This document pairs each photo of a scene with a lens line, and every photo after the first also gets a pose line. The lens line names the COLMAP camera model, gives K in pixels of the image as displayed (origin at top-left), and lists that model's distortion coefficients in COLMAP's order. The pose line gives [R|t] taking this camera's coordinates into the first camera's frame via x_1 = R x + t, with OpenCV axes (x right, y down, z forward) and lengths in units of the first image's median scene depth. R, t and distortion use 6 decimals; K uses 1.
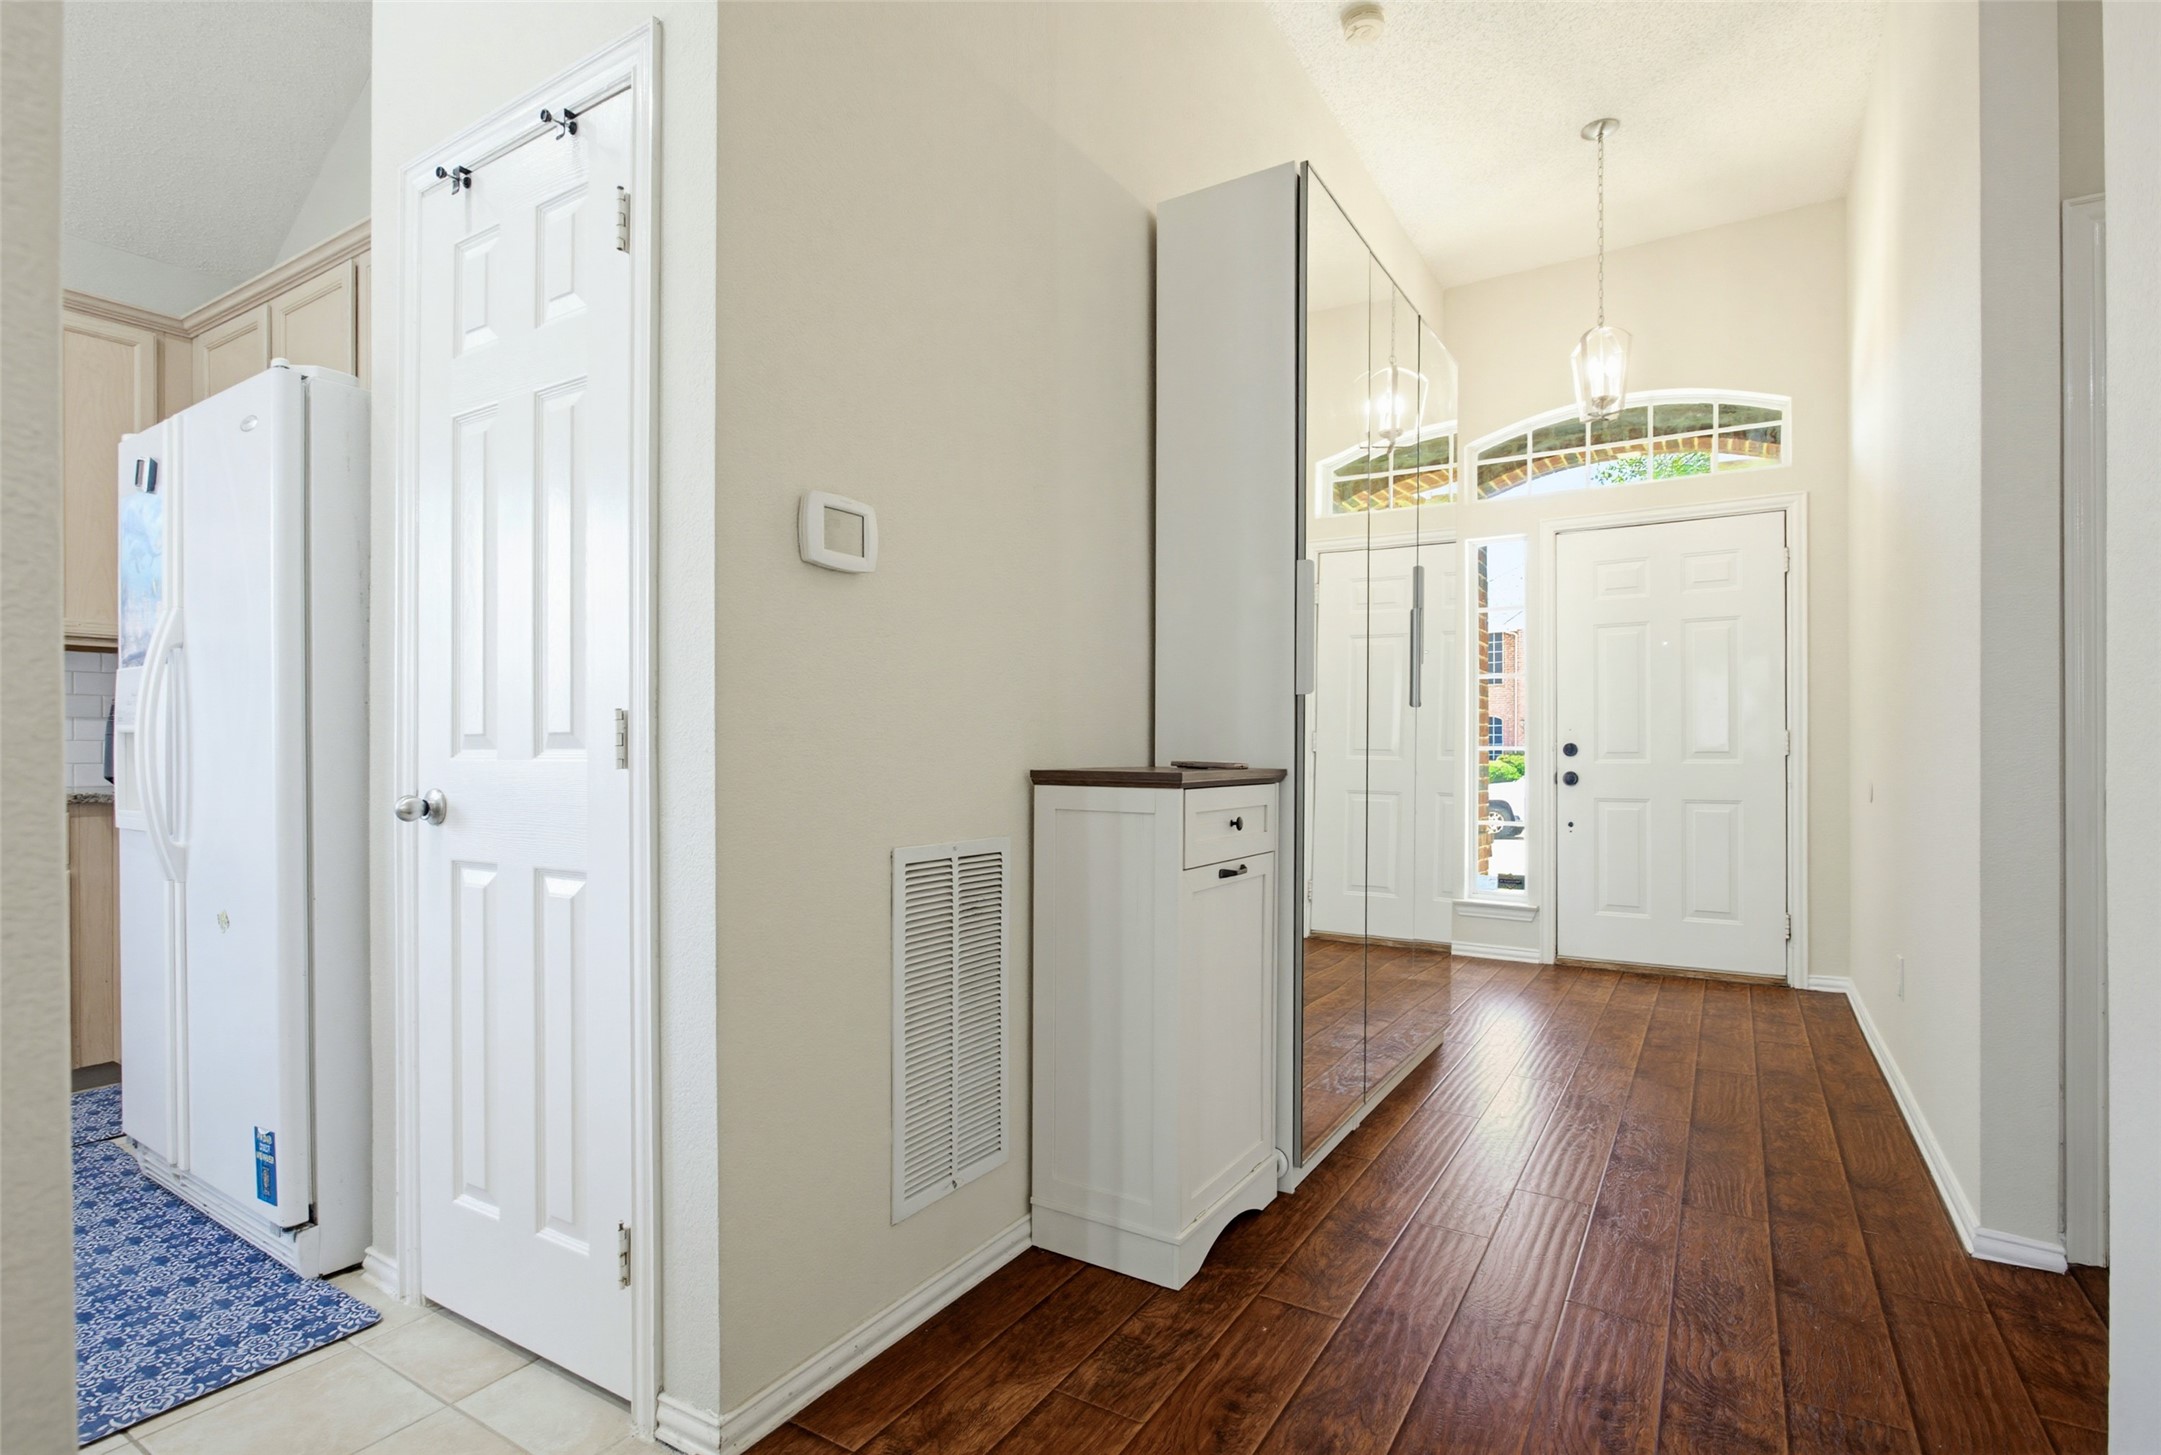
lens RADIAL K [[1051.2, 0, 1065.8], [0, 1051.2, 753.5], [0, 0, 1]] dist [-0.014890, 0.000651]
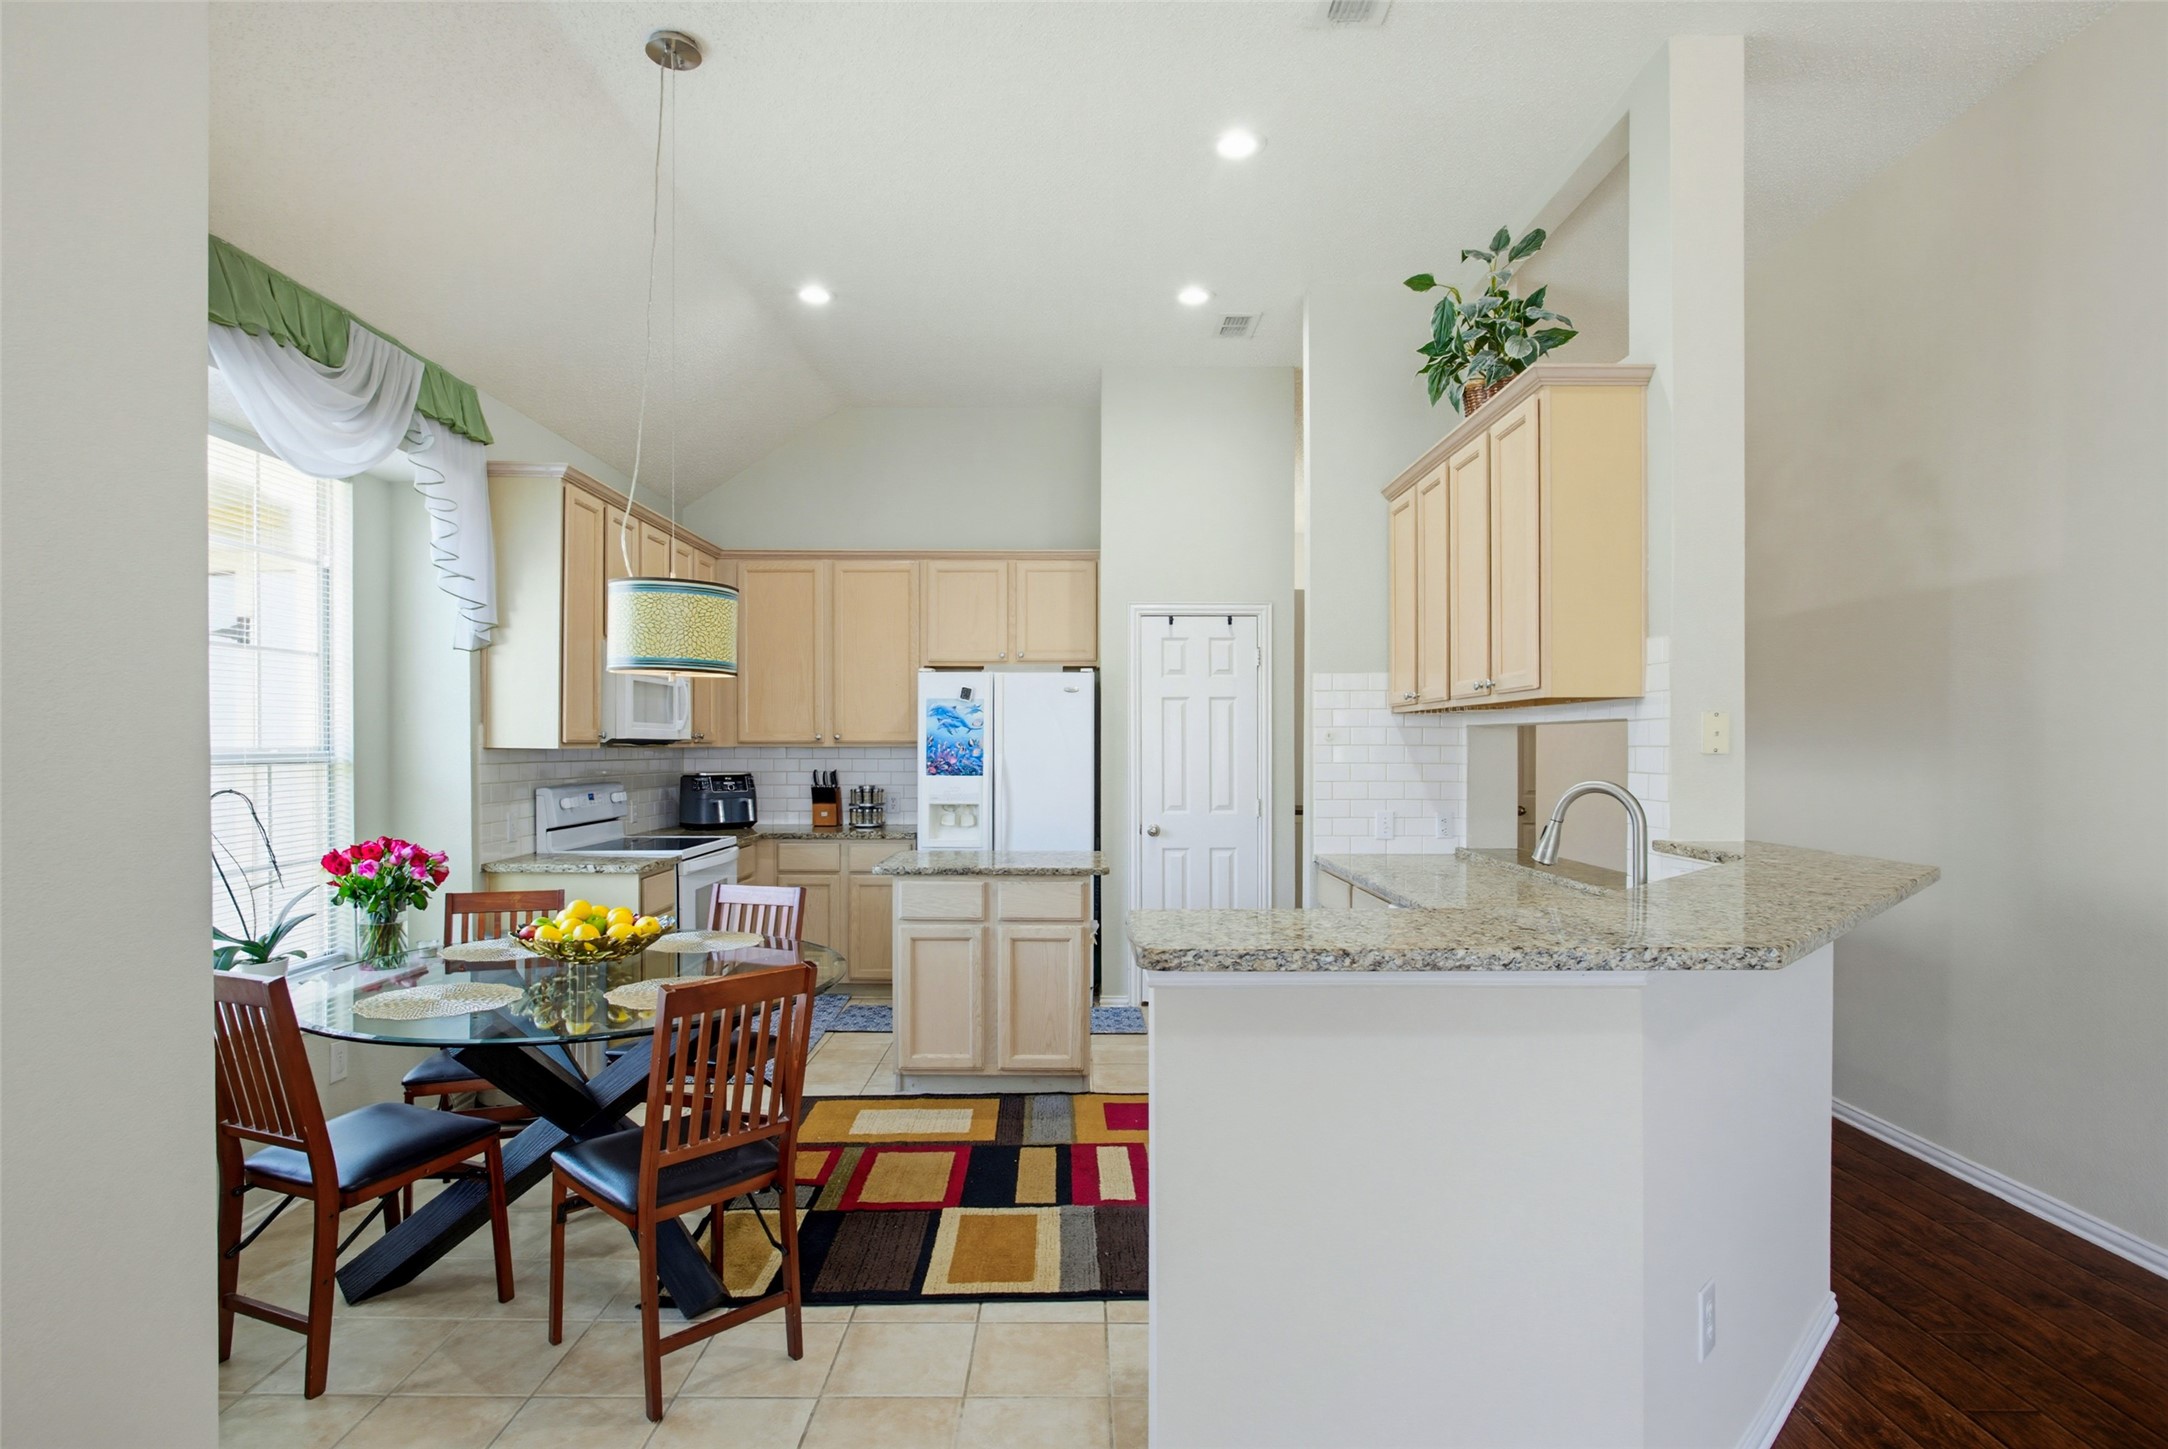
lens RADIAL K [[1103.4, 0, 1067.7], [0, 1103.4, 751.6], [0, 0, 1]] dist [-0.010442, 0.001119]
pose [[0.849435, -0.000880, 0.527693, -0.966015], [-0.000680, 0.999996, 0.002762, -0.070814], [-0.527693, -0.002705, 0.849431, -0.585415]]
